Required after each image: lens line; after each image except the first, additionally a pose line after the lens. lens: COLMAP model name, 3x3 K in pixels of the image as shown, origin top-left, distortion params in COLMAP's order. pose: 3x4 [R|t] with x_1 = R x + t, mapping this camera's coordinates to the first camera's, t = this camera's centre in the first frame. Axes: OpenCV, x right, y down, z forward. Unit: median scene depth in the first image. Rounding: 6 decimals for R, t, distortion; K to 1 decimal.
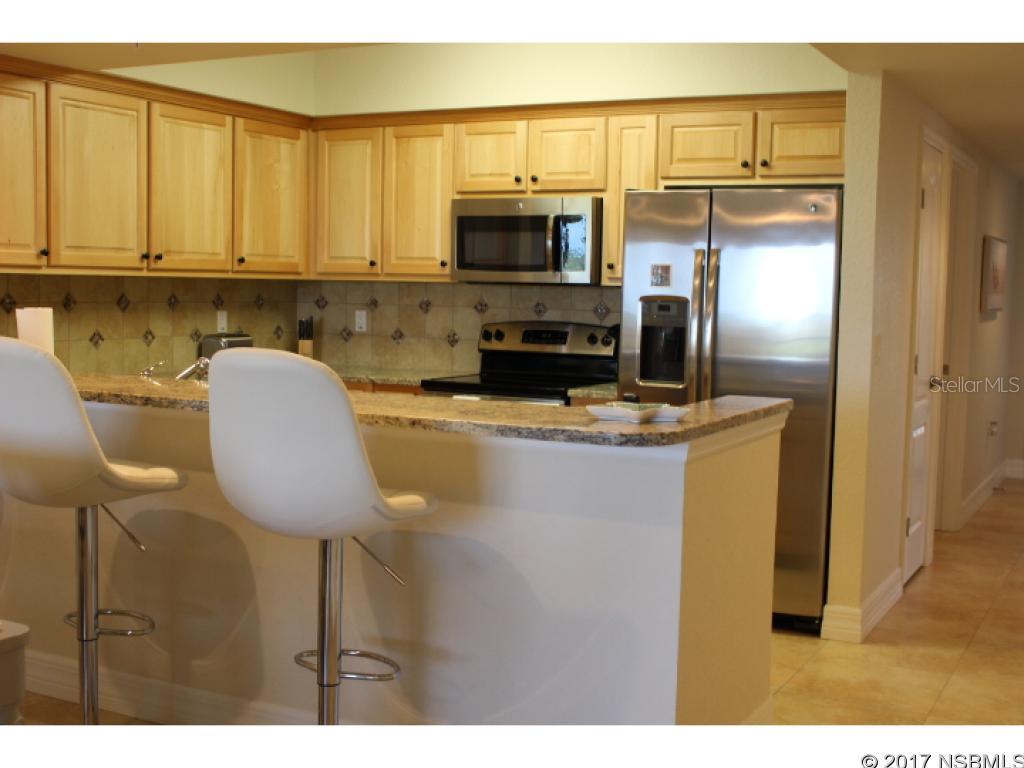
lens RADIAL K [[1270.5, 0, 511.4], [0, 1270.5, 385.4], [0, 0, 1]] dist [-0.073208, 0.000000]
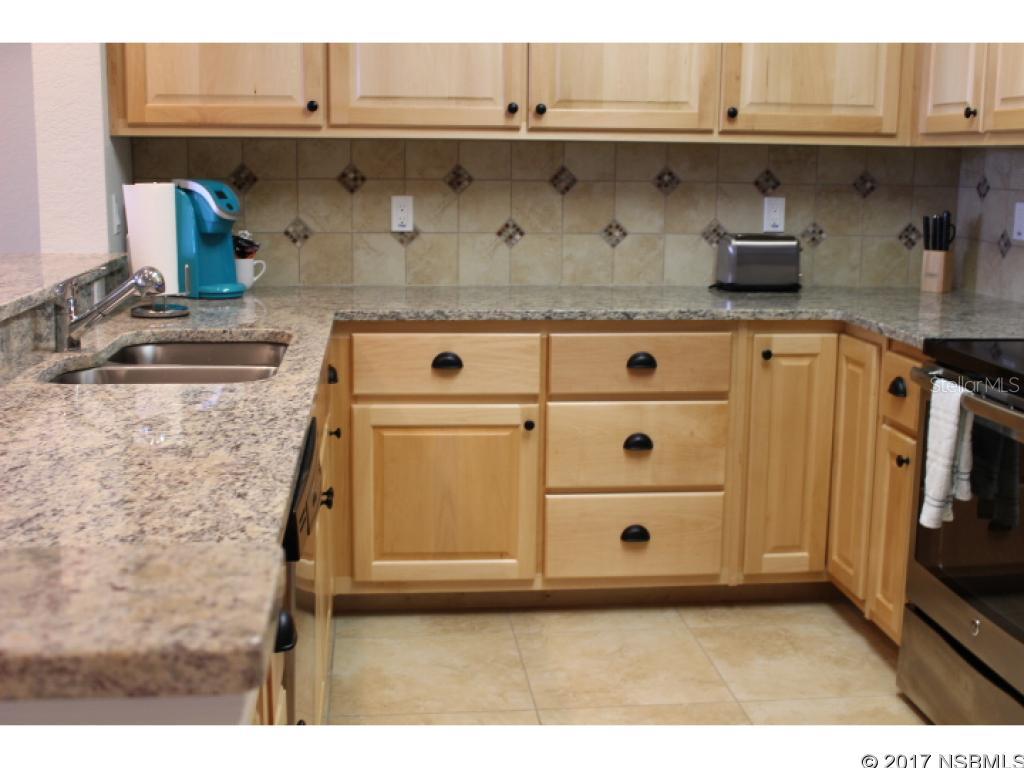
lens RADIAL K [[1270.5, 0, 511.6], [0, 1270.5, 383.6], [0, 0, 1]] dist [-0.073208, 0.000000]
pose [[0.550972, 0.133397, -0.823793, 0.110252], [-0.064719, 0.990999, 0.117188, -0.015118], [0.832010, -0.011252, 0.554646, 0.253570]]
